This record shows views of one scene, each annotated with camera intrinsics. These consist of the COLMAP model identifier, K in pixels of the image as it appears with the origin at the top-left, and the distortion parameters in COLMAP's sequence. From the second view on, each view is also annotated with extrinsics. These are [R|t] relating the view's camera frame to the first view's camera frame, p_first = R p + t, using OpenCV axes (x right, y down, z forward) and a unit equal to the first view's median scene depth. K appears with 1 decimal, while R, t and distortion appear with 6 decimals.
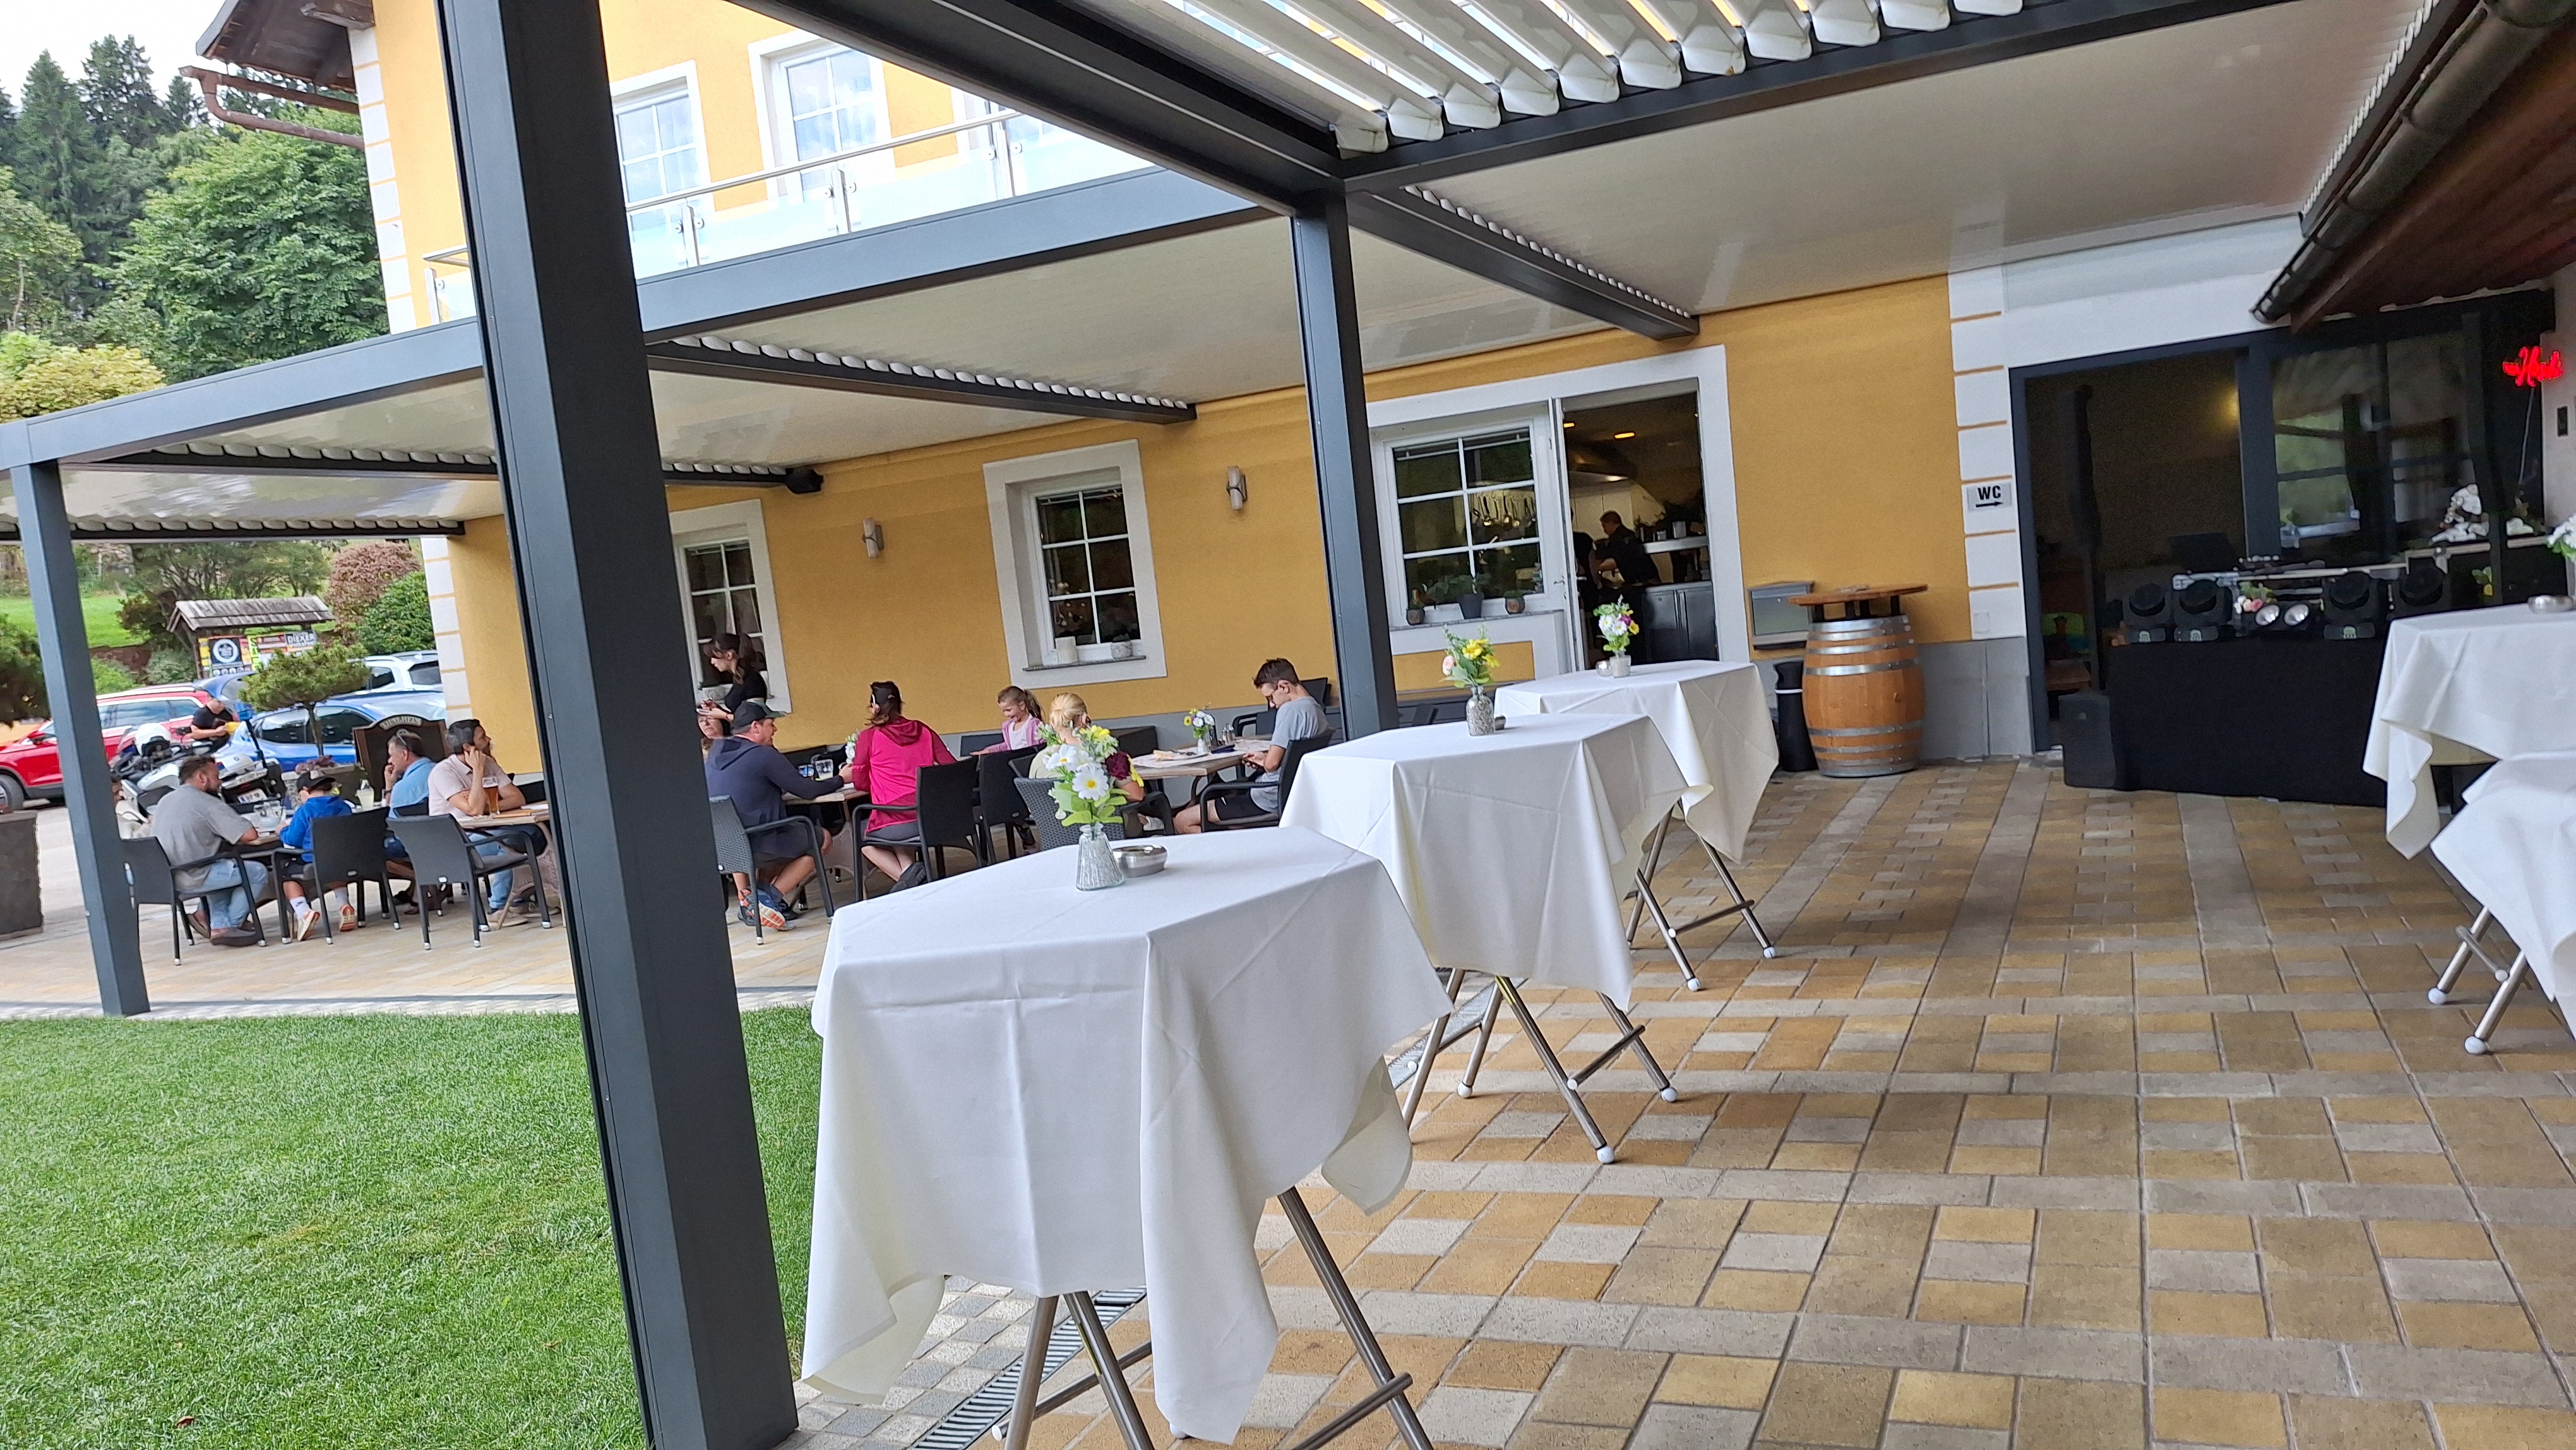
lens RADIAL K [[1807.6, 0, 1298.9], [0, 1807.6, 734.3], [0, 0, 1]] dist [0.062561, -0.070655]
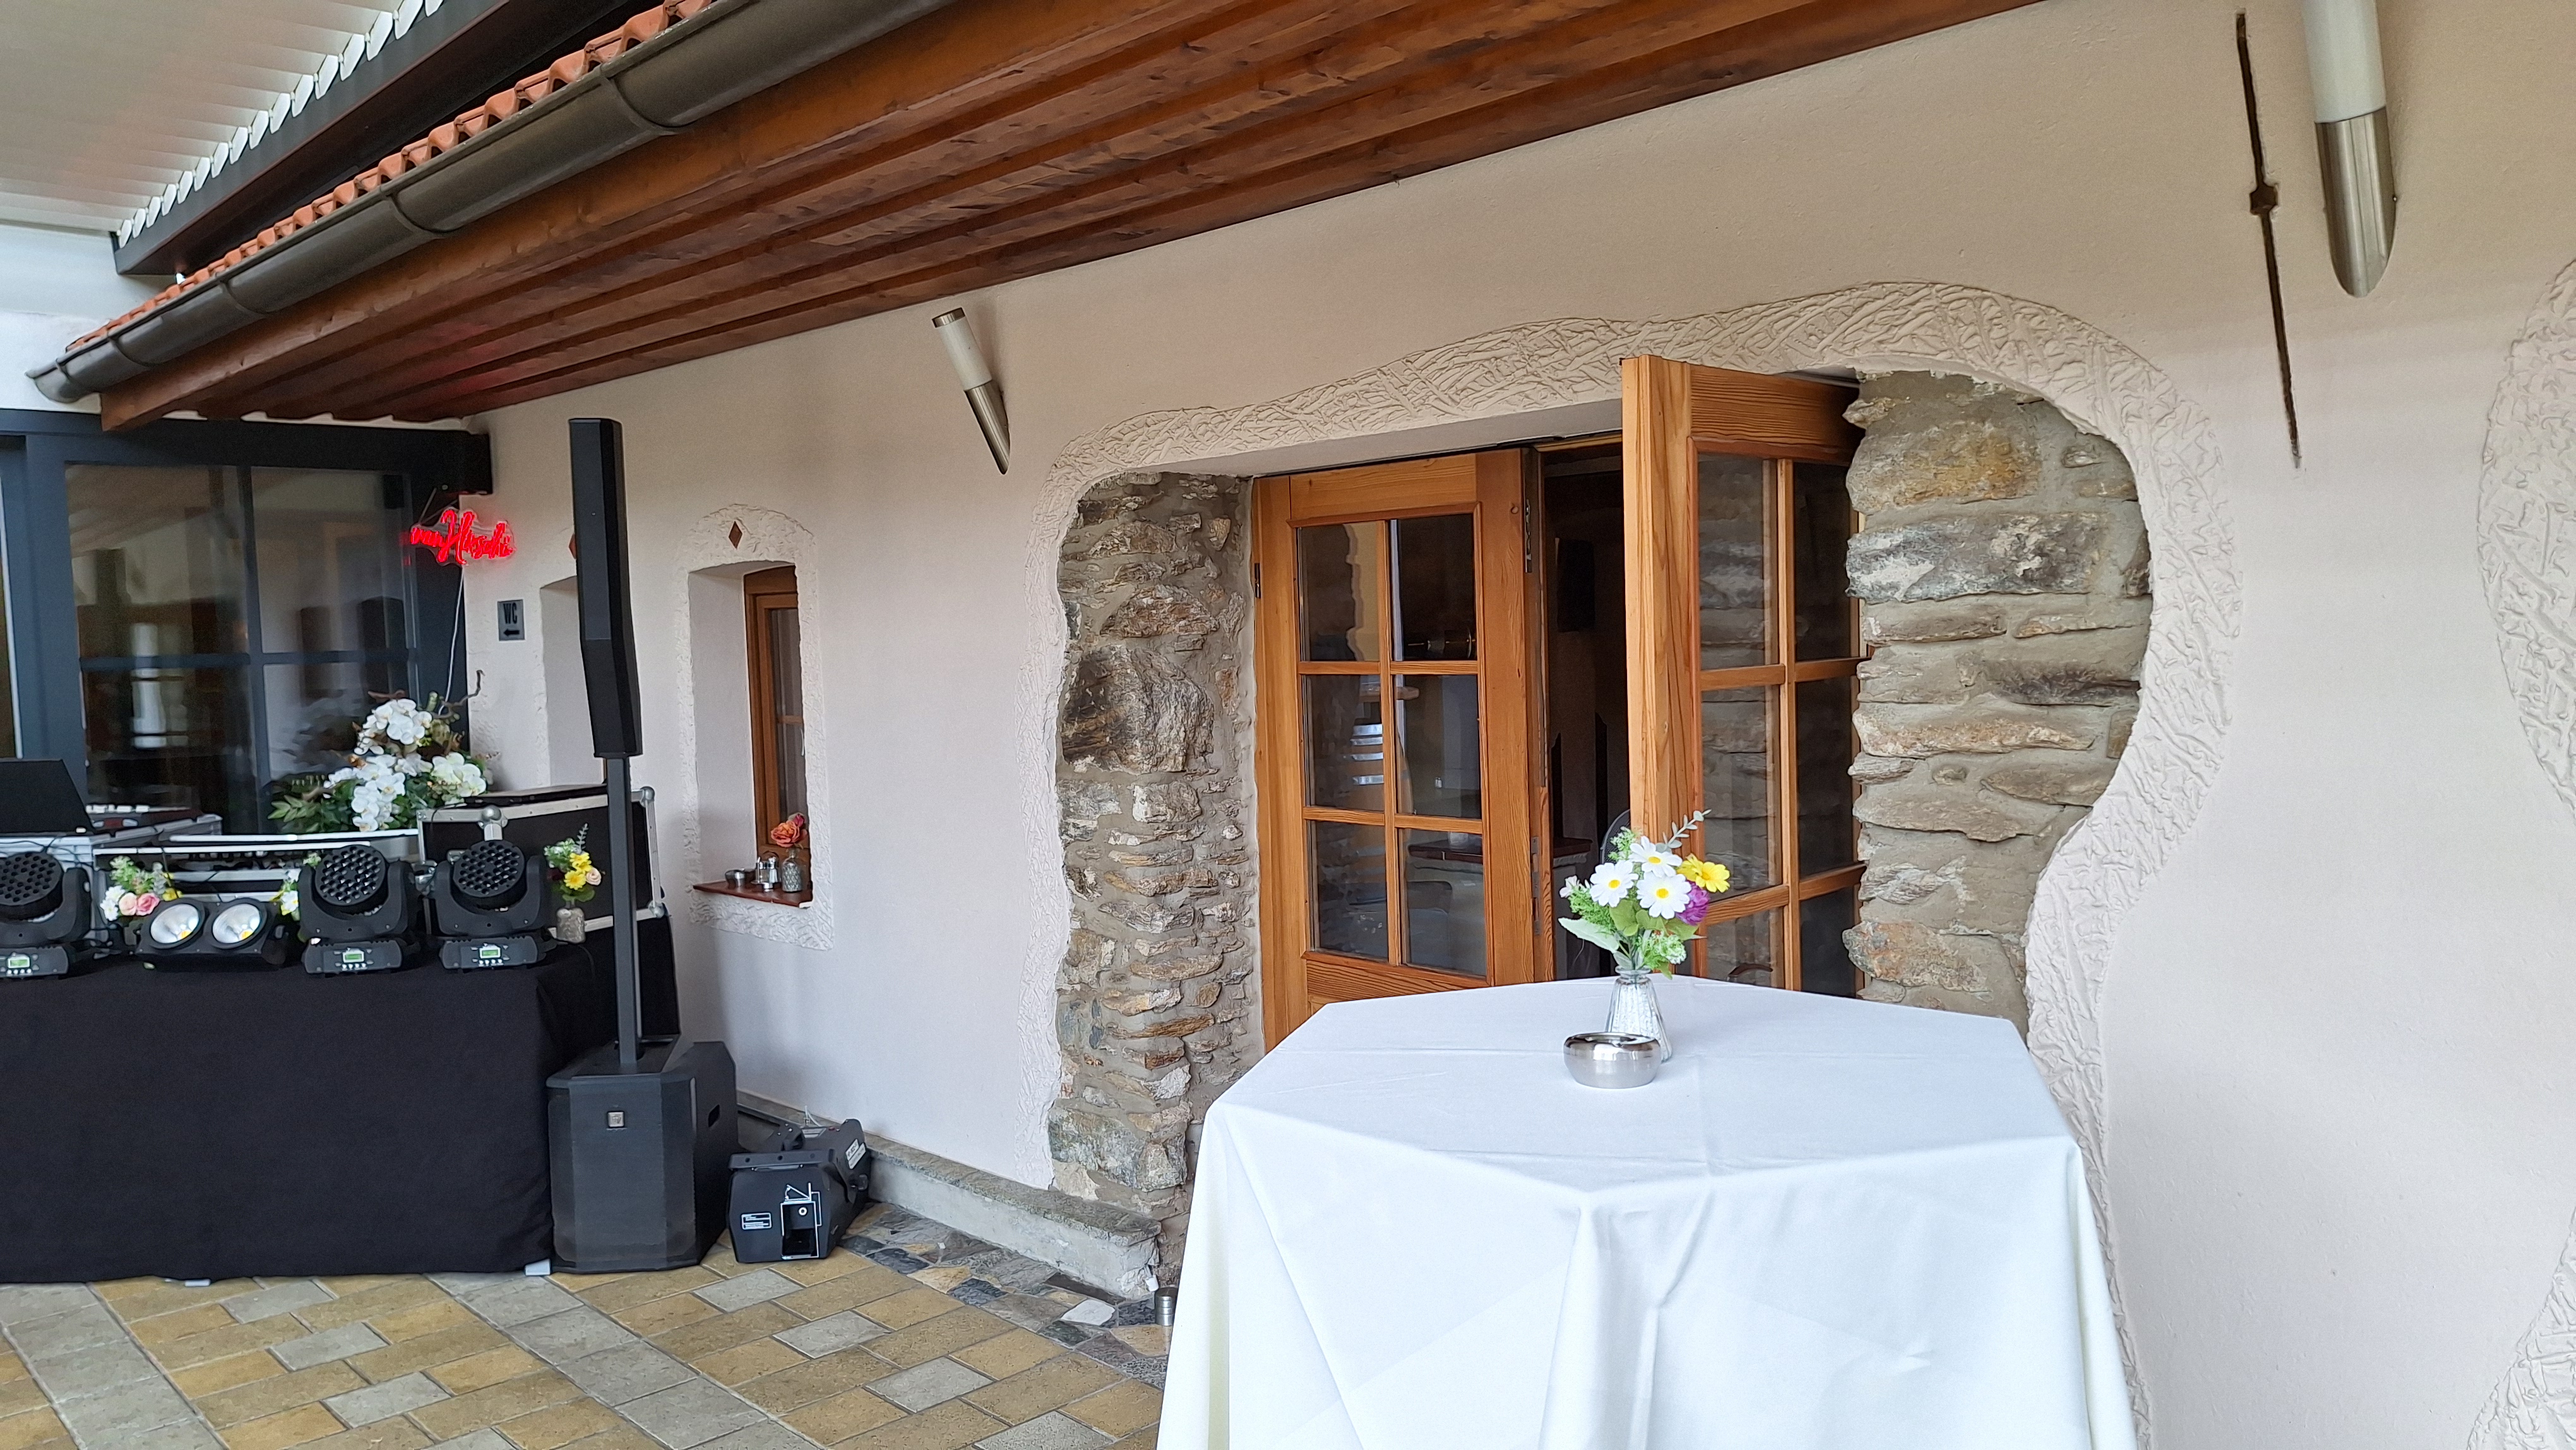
lens RADIAL K [[1807.6, 0, 1283.7], [0, 1807.6, 746.7], [0, 0, 1]] dist [0.062561, -0.070655]
pose [[0.369307, 0.039937, 0.928449, 0.152690], [0.053723, 0.996488, -0.064233, -0.063908], [-0.927753, 0.073601, 0.365864, 0.498125]]
